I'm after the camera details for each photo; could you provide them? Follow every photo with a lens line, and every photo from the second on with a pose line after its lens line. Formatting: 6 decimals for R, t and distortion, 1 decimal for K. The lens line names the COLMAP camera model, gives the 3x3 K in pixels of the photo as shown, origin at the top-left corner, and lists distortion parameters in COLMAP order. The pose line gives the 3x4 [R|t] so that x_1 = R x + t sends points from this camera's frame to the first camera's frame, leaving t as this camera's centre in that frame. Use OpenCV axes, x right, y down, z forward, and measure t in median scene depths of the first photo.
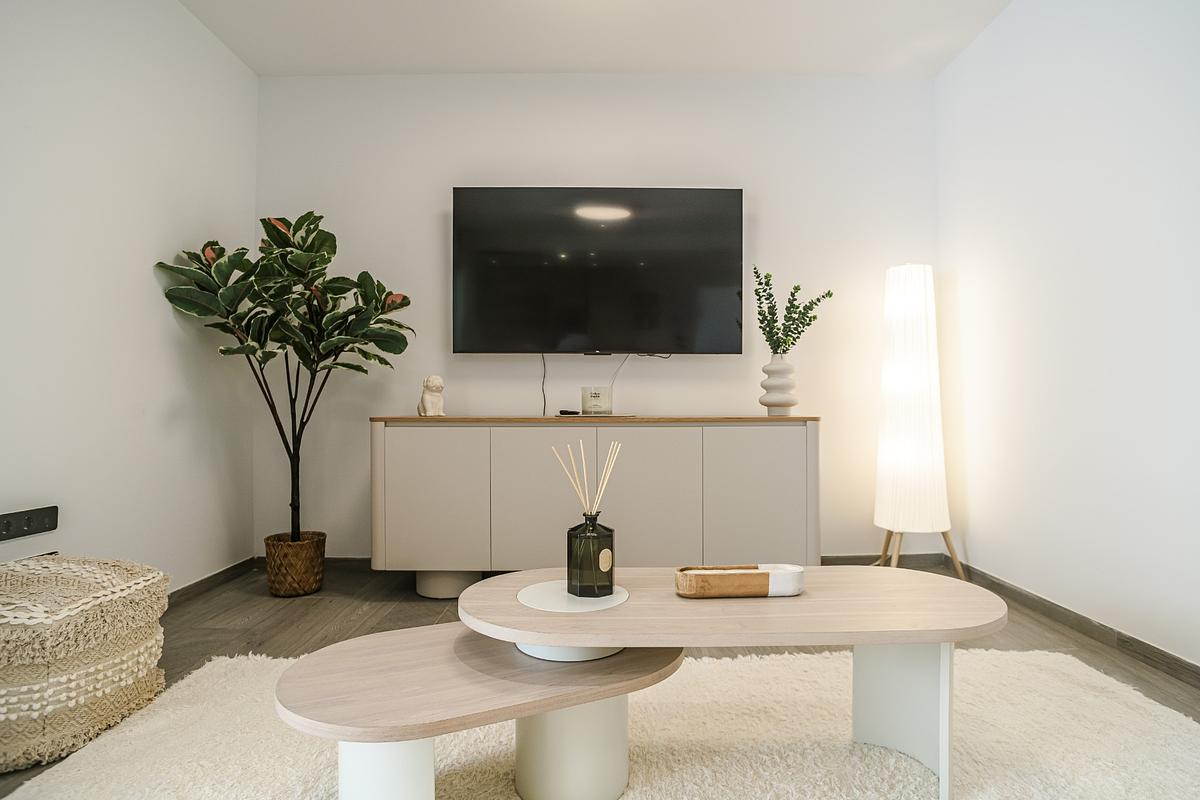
lens RADIAL K [[594.6, 0, 600.0], [0, 594.6, 400.0], [0, 0, 1]] dist [-0.023402, 0.000407]
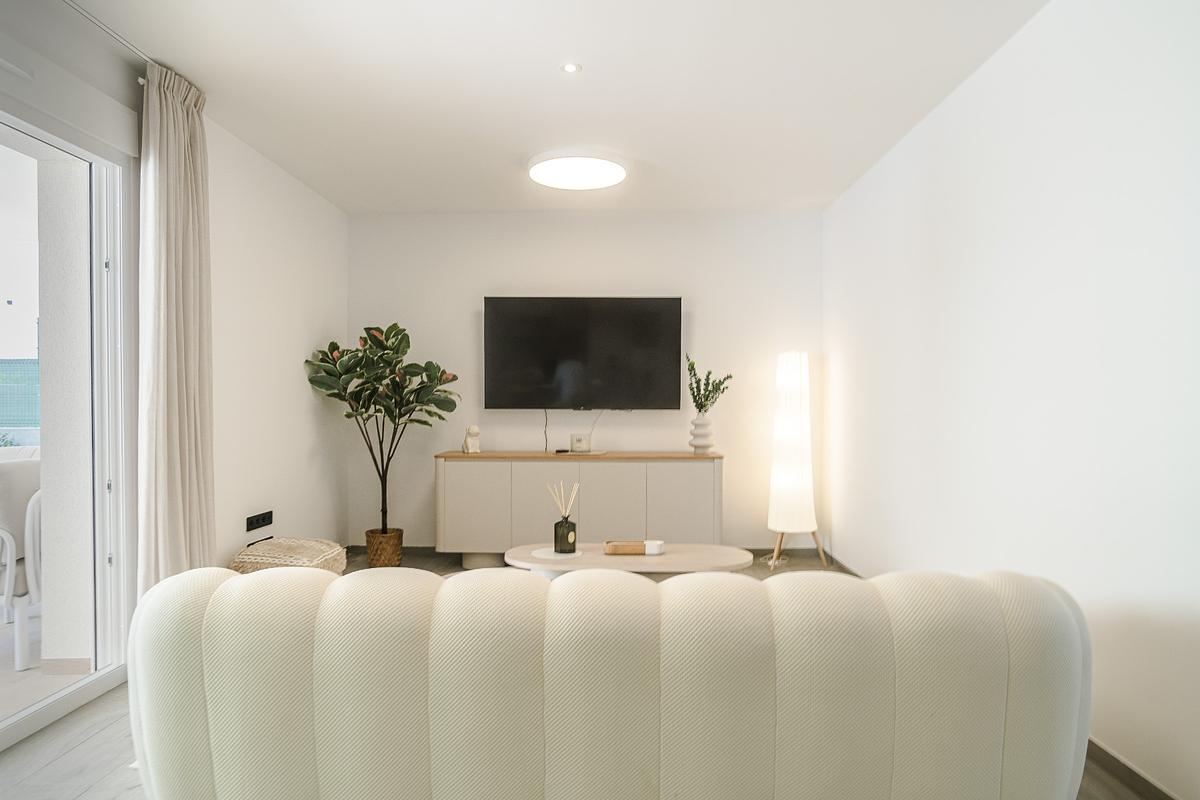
lens RADIAL K [[711.1, 0, 600.0], [0, 711.1, 400.0], [0, 0, 1]] dist [0.000011, -0.000150]
pose [[0.999629, 0.003217, -0.027062, 0.095518], [-0.002672, 0.999793, 0.020167, -0.149262], [0.027122, -0.020087, 0.999430, -0.828604]]
